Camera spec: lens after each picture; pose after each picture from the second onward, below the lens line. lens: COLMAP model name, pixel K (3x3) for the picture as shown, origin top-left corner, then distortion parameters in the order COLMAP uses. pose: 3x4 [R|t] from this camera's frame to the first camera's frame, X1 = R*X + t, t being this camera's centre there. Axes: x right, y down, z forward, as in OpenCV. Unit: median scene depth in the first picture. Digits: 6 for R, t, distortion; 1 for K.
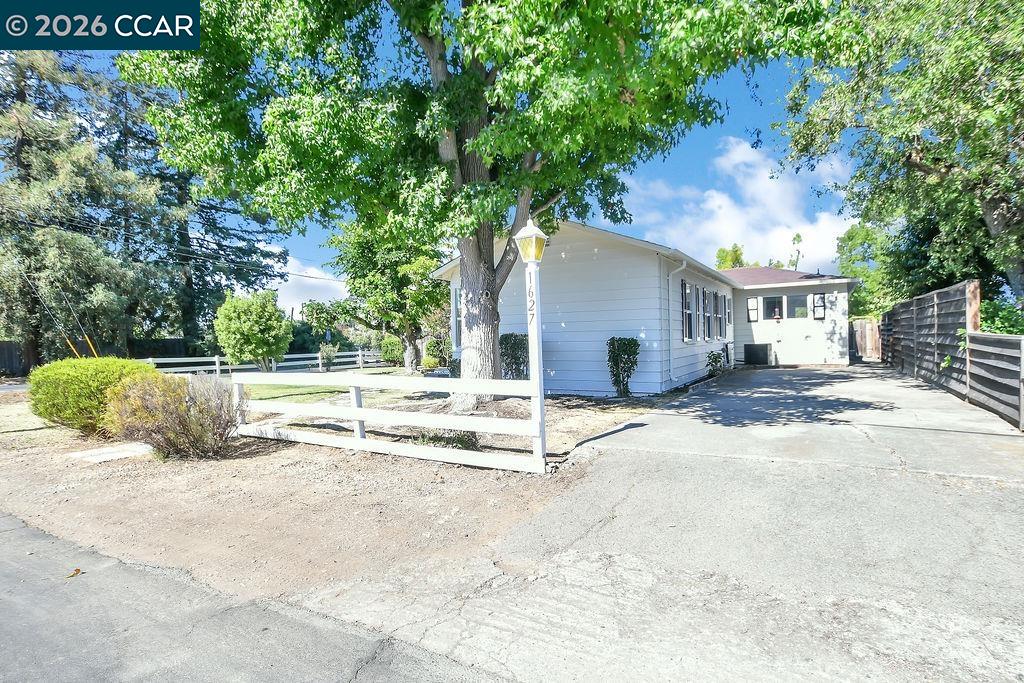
lens RADIAL K [[469.2, 0, 512.1], [0, 469.2, 340.0], [0, 0, 1]] dist [-0.013426, 0.000931]
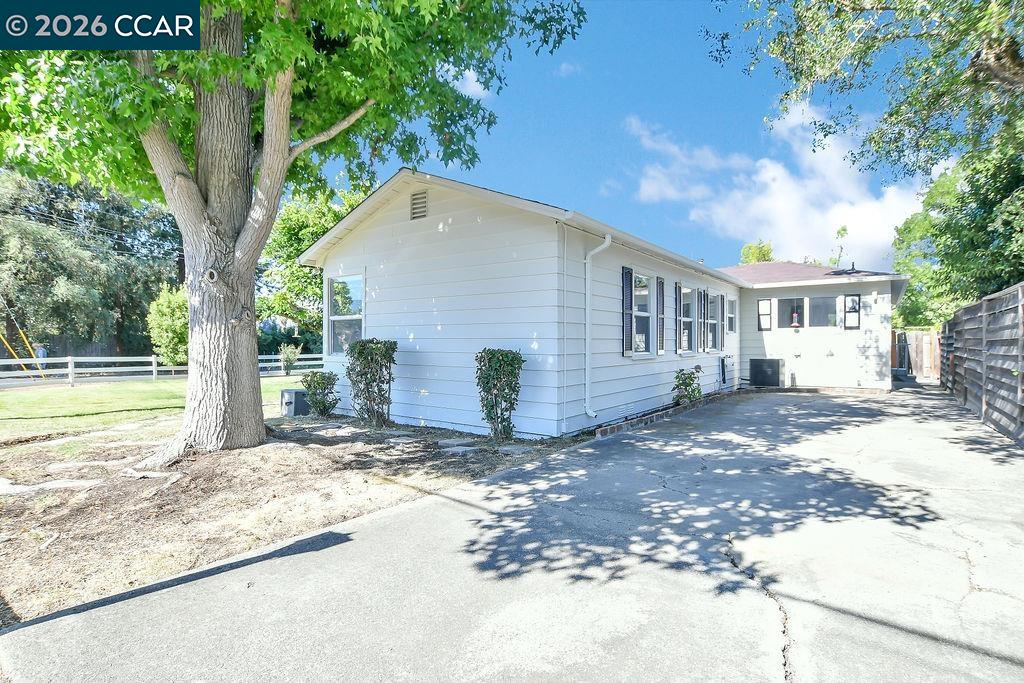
lens RADIAL K [[469.2, 0, 511.3], [0, 469.2, 341.9], [0, 0, 1]] dist [-0.013426, 0.000931]
pose [[0.995883, 0.022920, -0.087702, 0.164246], [-0.023251, 0.999726, -0.002761, -0.007540], [0.087614, 0.004789, 0.996143, 0.183648]]
